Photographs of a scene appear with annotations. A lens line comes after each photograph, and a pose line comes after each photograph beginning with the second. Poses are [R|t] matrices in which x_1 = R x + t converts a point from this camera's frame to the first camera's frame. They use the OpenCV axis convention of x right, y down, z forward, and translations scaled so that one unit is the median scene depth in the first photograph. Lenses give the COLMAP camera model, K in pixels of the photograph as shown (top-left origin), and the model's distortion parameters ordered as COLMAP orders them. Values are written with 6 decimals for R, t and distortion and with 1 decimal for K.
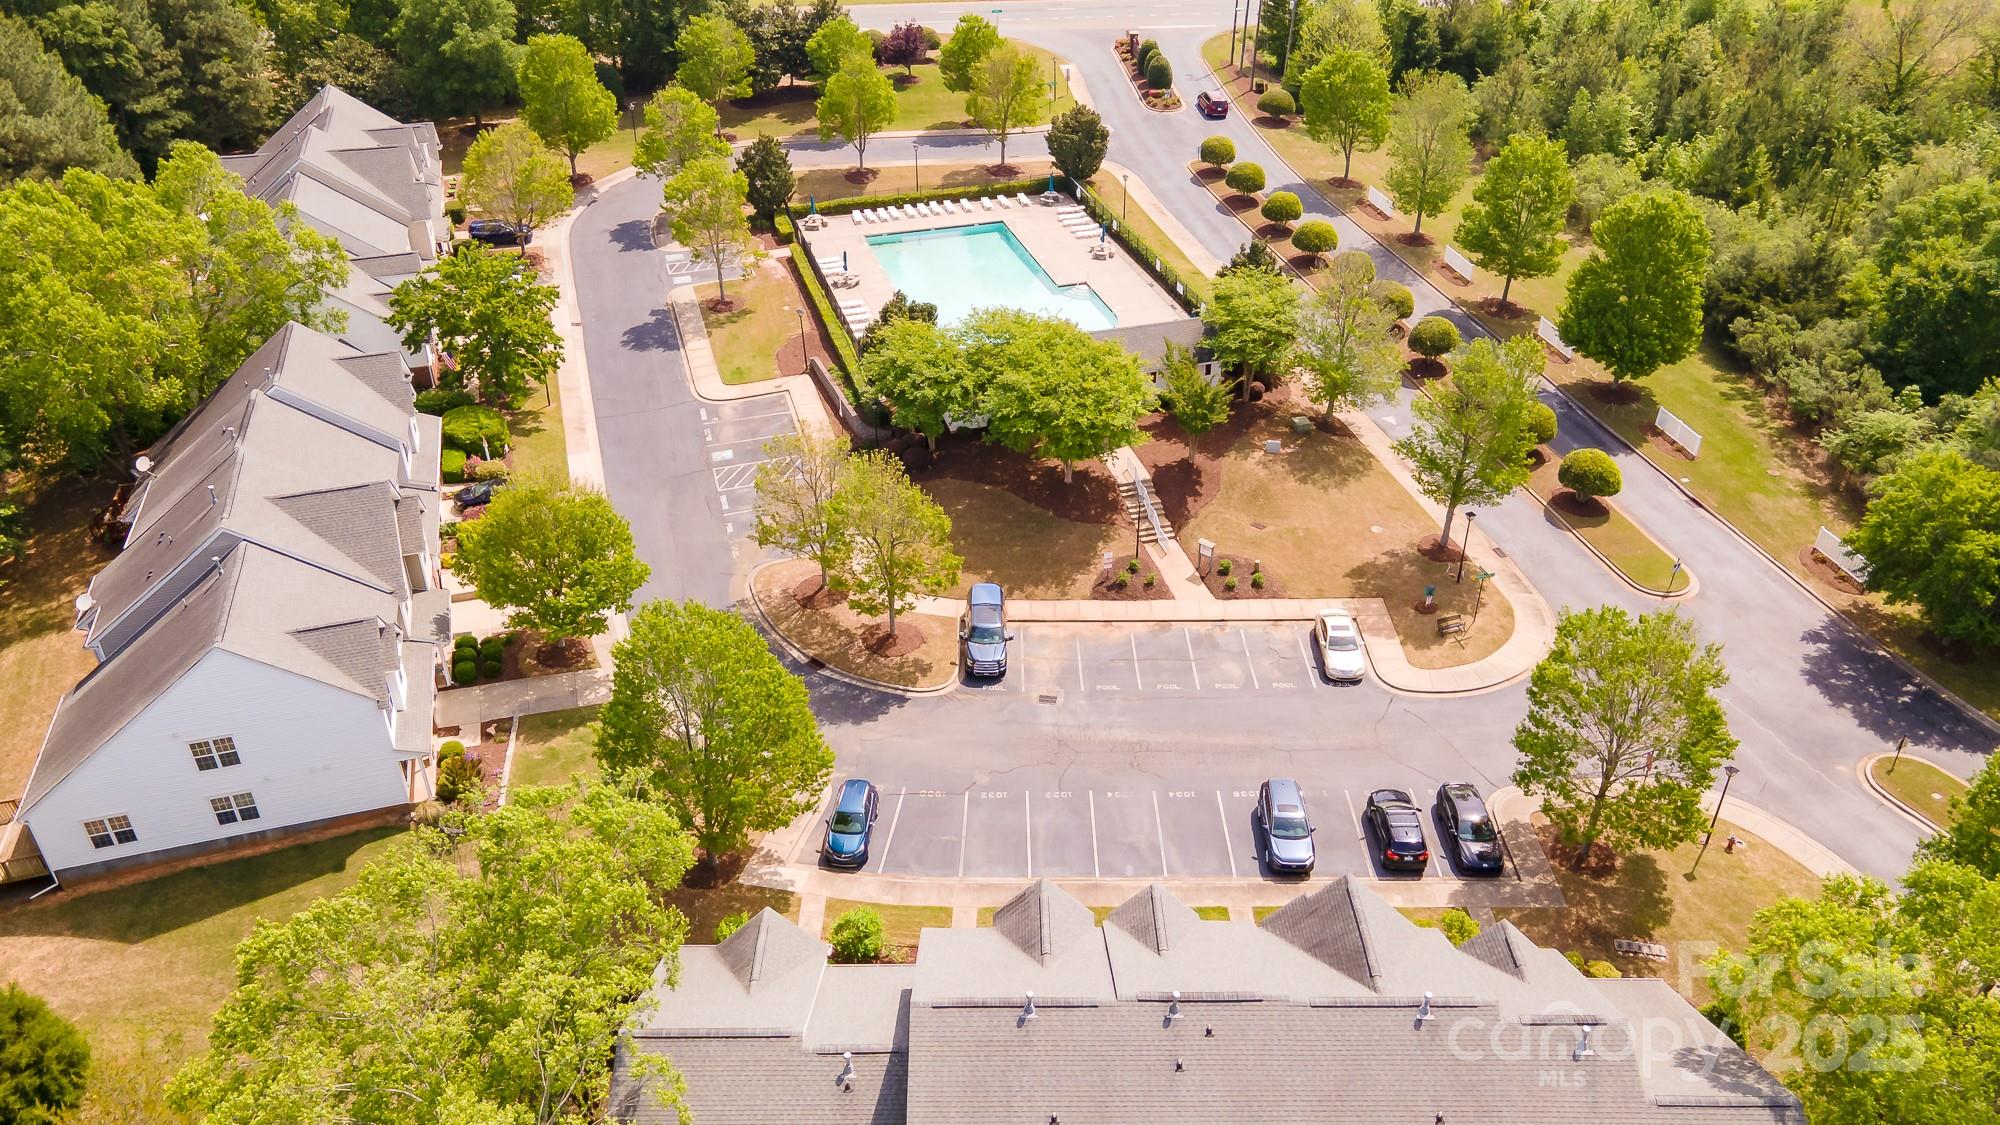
lens RADIAL K [[1462.9, 0, 1002.9], [0, 1462.9, 562.2], [0, 0, 1]] dist [0.038610, 0.016808]
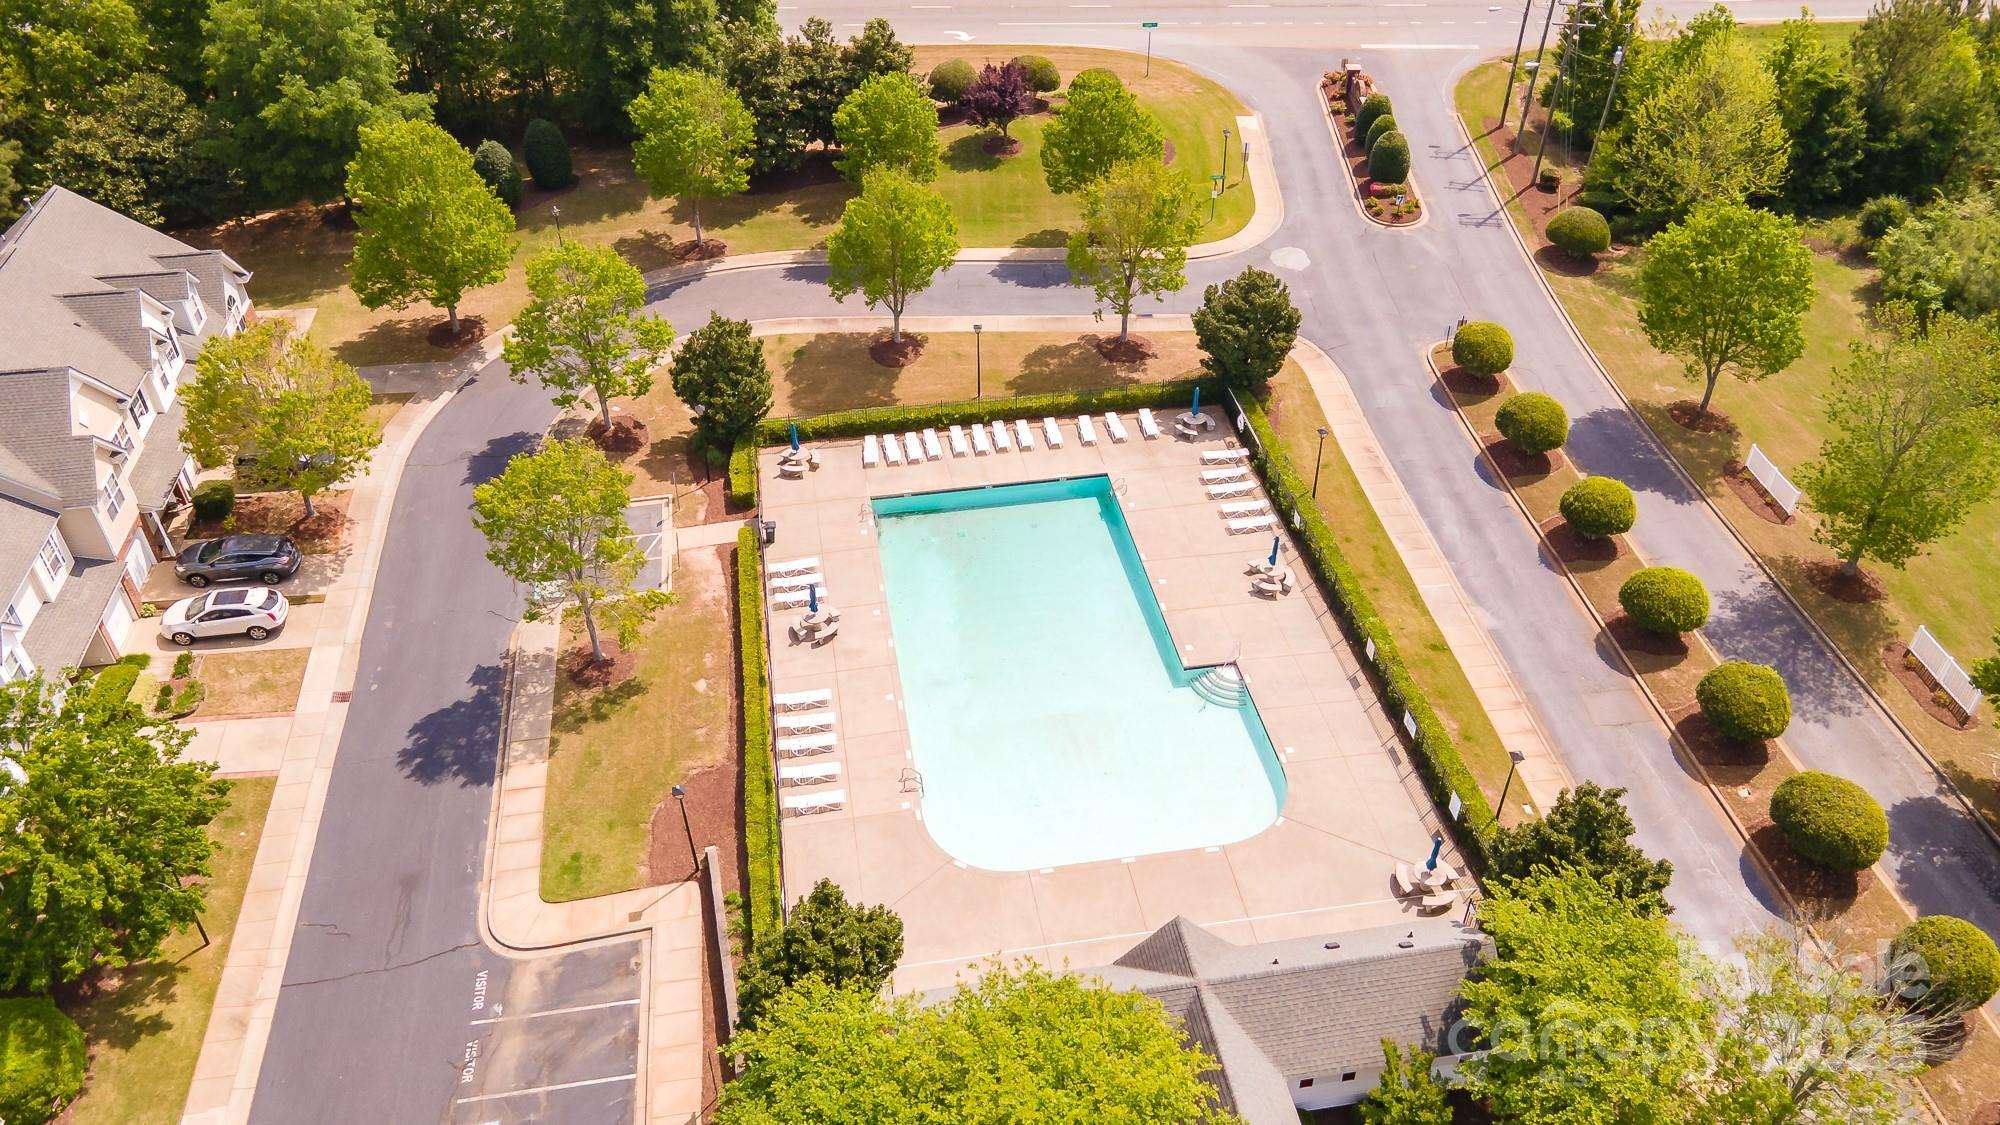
lens RADIAL K [[1462.9, 0, 997.3], [0, 1462.9, 563.7], [0, 0, 1]] dist [0.038610, 0.016808]
pose [[0.991749, 0.078966, -0.100985, 0.017863], [-0.068903, 0.992646, 0.099530, -0.243966], [0.108101, -0.091751, 0.989897, 0.385042]]
